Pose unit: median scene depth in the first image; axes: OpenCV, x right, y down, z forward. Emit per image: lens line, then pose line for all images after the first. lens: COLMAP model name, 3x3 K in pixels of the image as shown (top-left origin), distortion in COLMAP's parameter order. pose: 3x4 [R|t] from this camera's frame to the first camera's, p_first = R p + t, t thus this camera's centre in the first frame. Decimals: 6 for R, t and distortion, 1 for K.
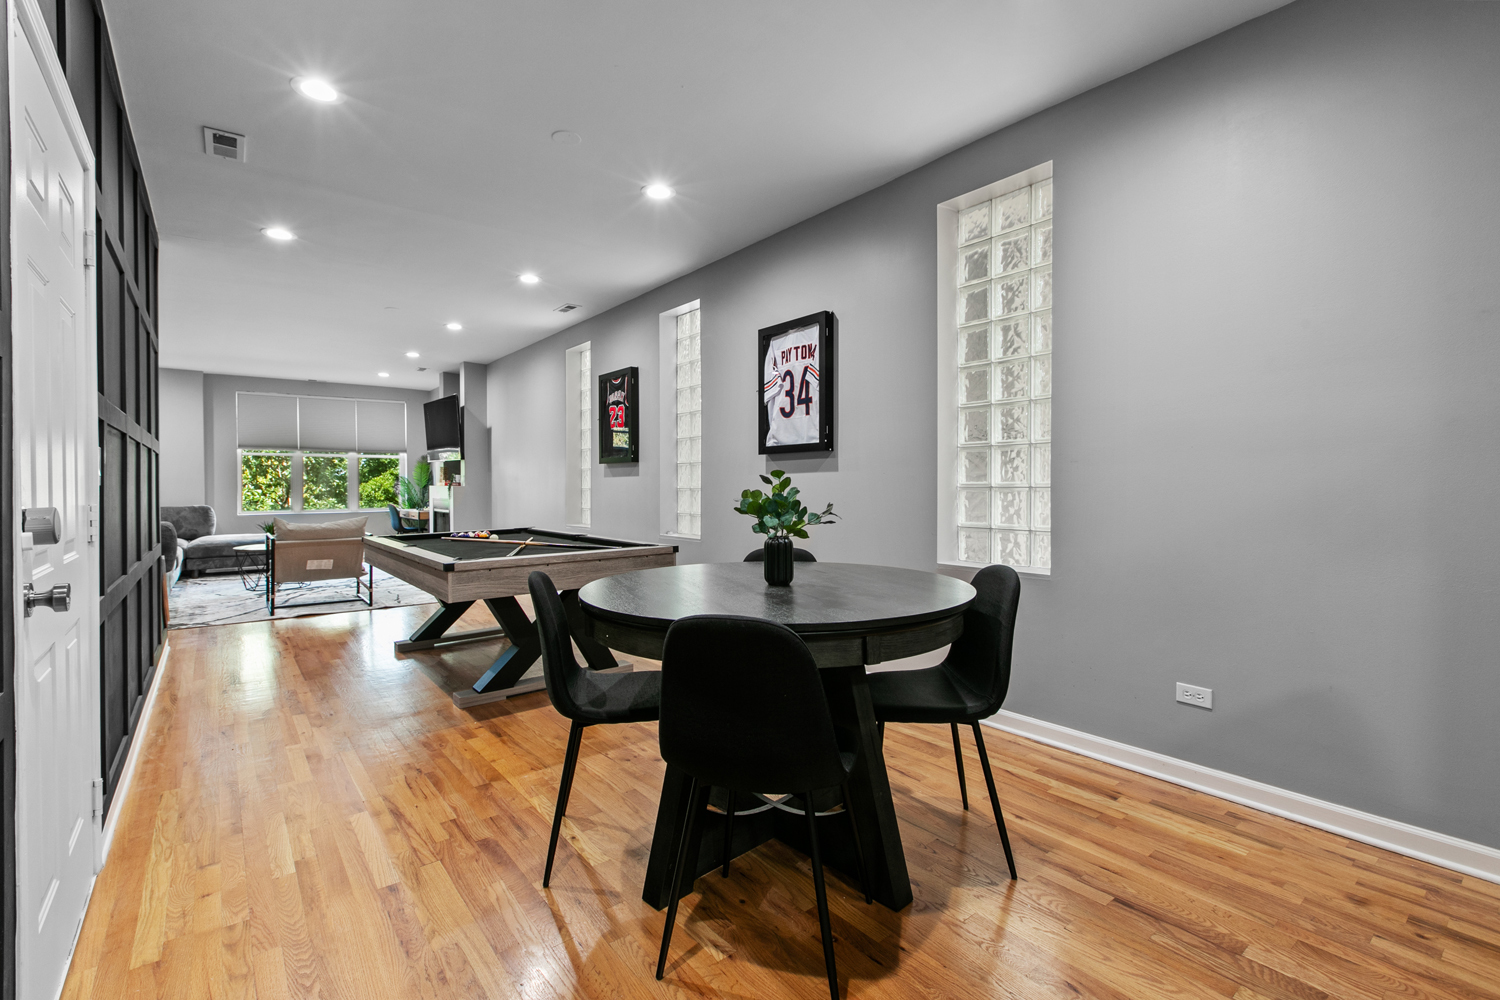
lens RADIAL K [[672.9, 0, 740.9], [0, 672.9, 485.2], [0, 0, 1]] dist [-0.000014, 0.000301]
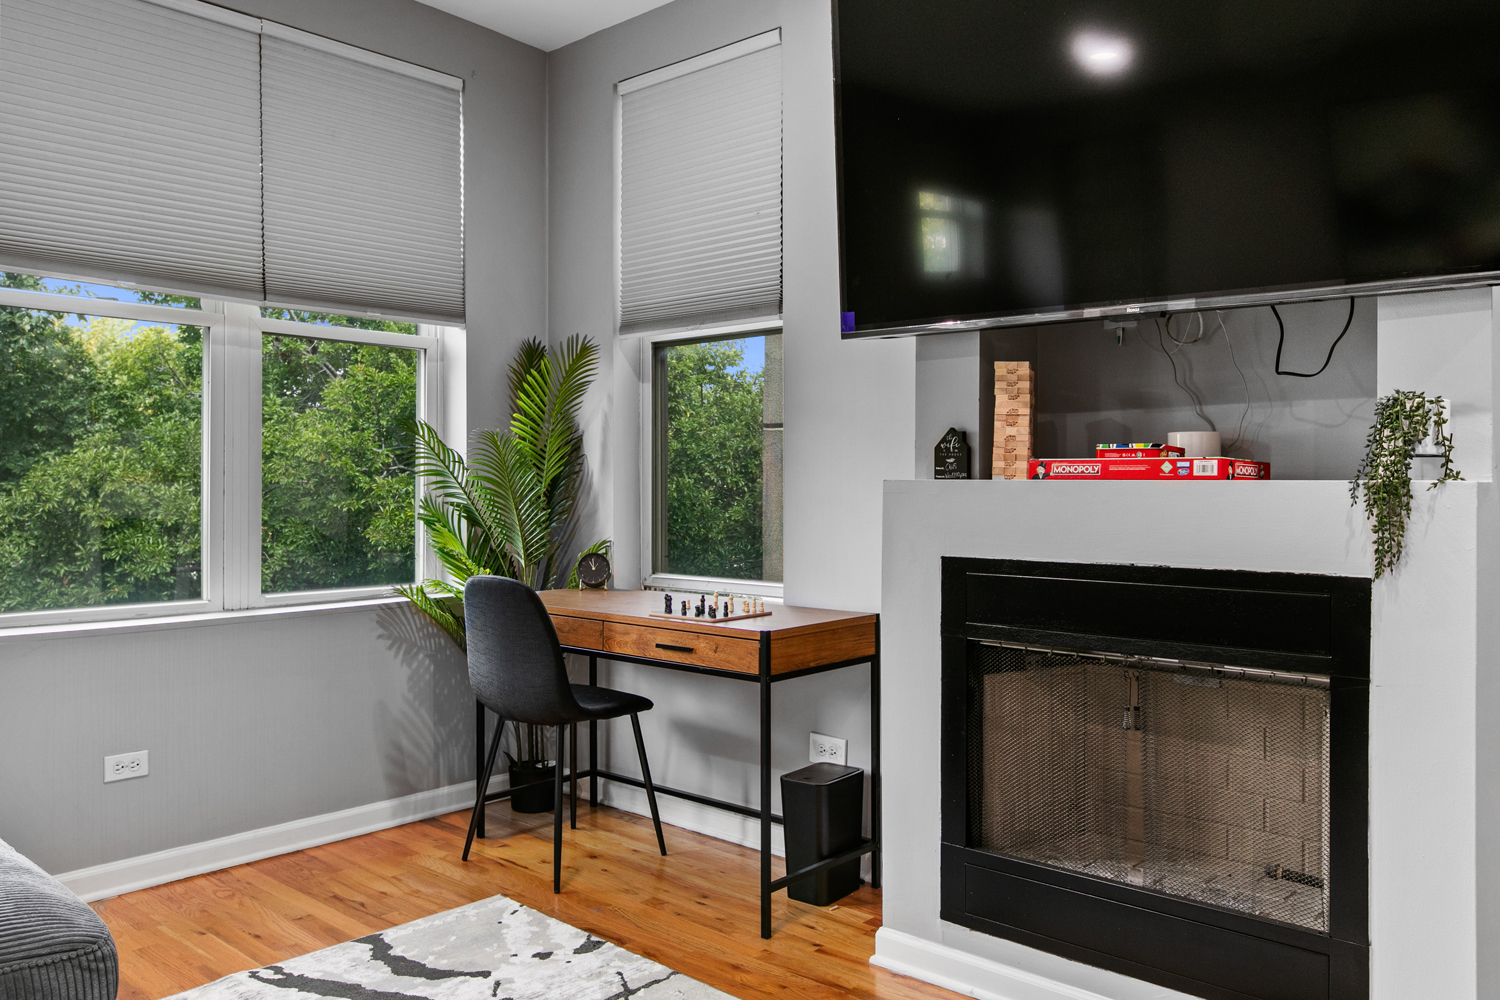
lens RADIAL K [[1128.4, 0, 746.6], [0, 1128.4, 494.7], [0, 0, 1]] dist [0.007366, 0.001476]
pose [[0.983507, 0.005659, 0.180780, -0.809578], [-0.007020, 0.999952, 0.006891, 0.004339], [-0.180733, -0.008046, 0.983499, 1.080533]]
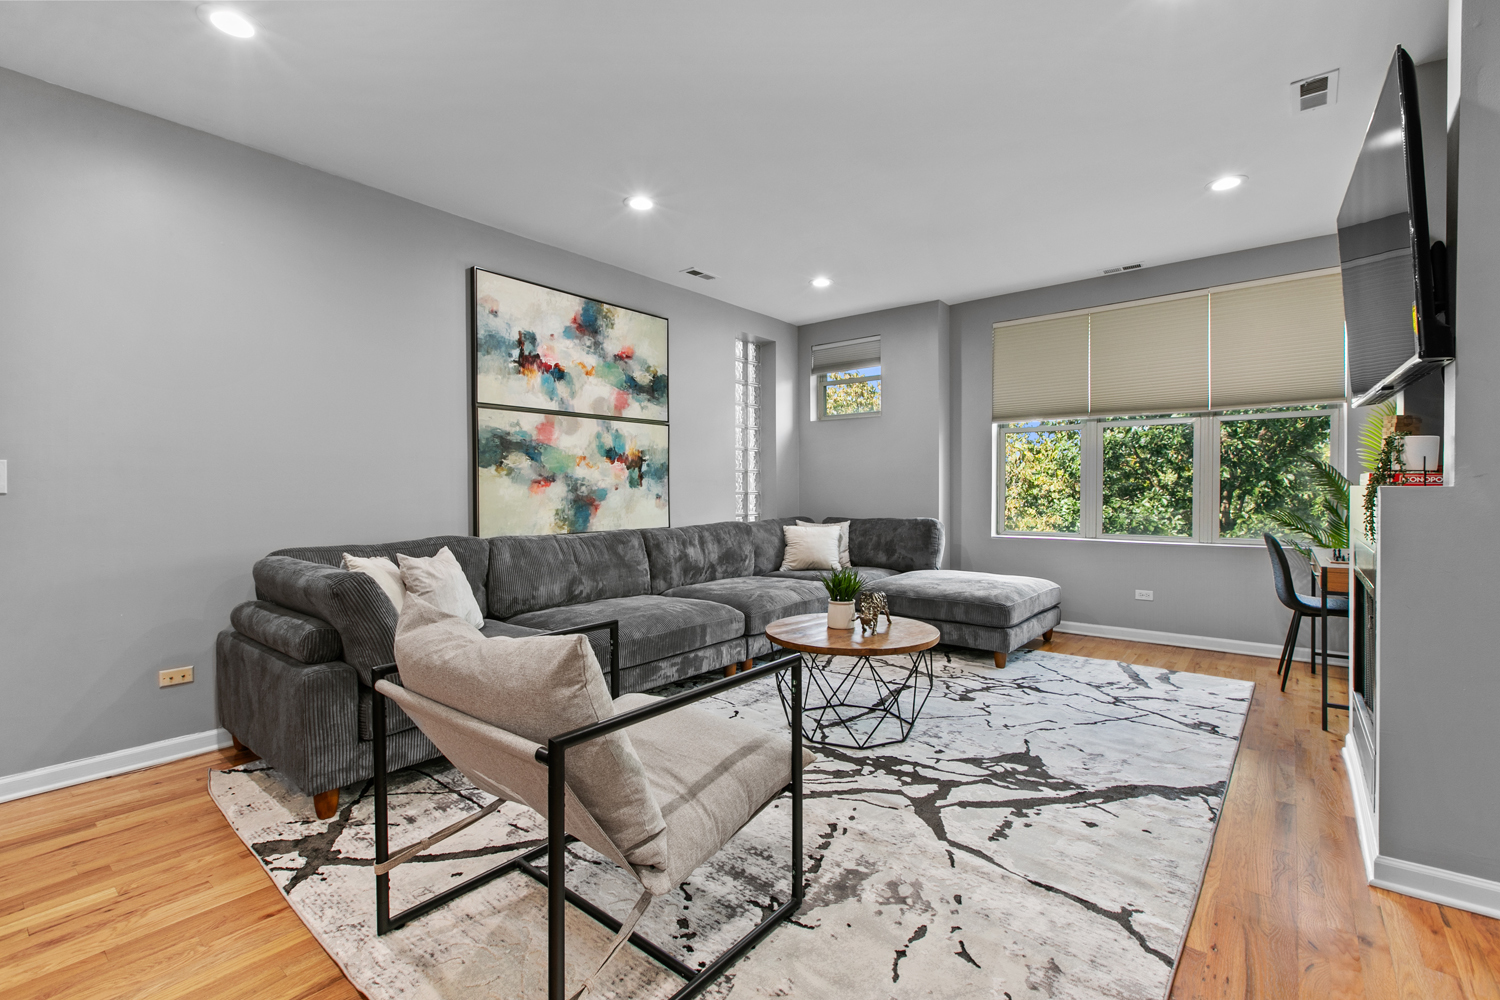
lens RADIAL K [[672.9, 0, 752.7], [0, 672.9, 495.7], [0, 0, 1]] dist [-0.000014, 0.000301]
pose [[0.232165, 0.011583, -0.972607, -0.342628], [0.002898, 0.999916, 0.012600, 0.001752], [0.972672, -0.005744, 0.232112, 0.994472]]
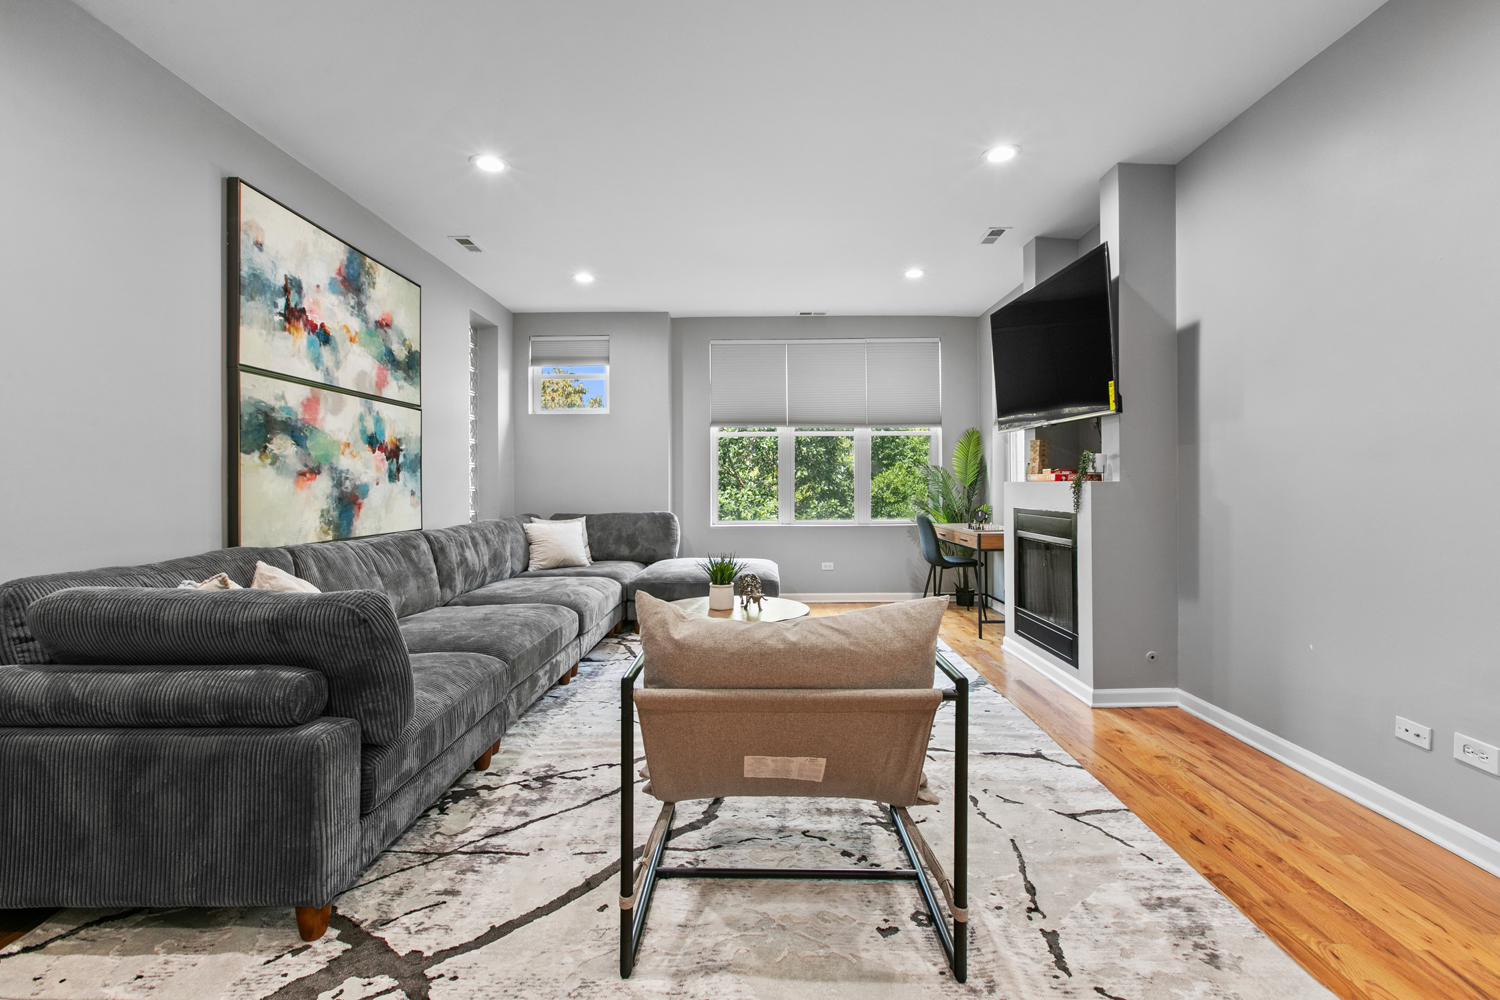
lens RADIAL K [[672.9, 0, 759.6], [0, 672.9, 485.7], [0, 0, 1]] dist [-0.000014, 0.000301]
pose [[0.791092, 0.001199, -0.611696, -0.451214], [0.000536, 0.999996, 0.002653, 0.003514], [0.611697, -0.002427, 0.791089, 0.752105]]
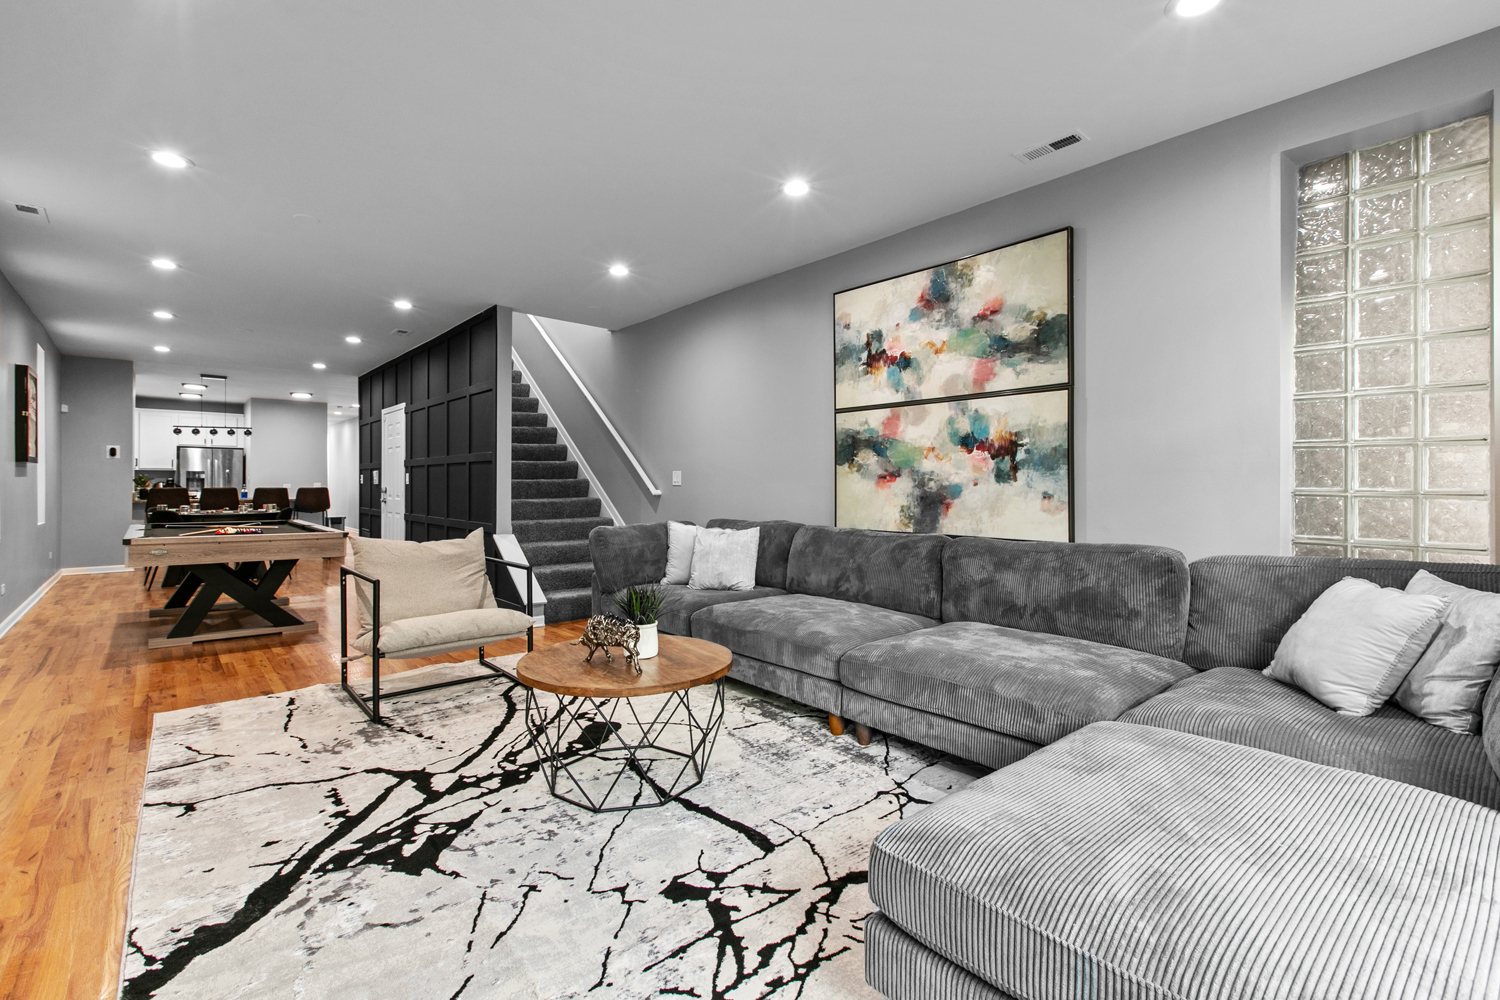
lens RADIAL K [[672.9, 0, 742.3], [0, 672.9, 479.8], [0, 0, 1]] dist [-0.000014, 0.000301]
pose [[-0.998656, 0.003611, -0.051700, -0.860293], [0.003854, 0.999982, -0.004585, 0.001013], [0.051682, -0.004778, -0.998652, 1.594242]]
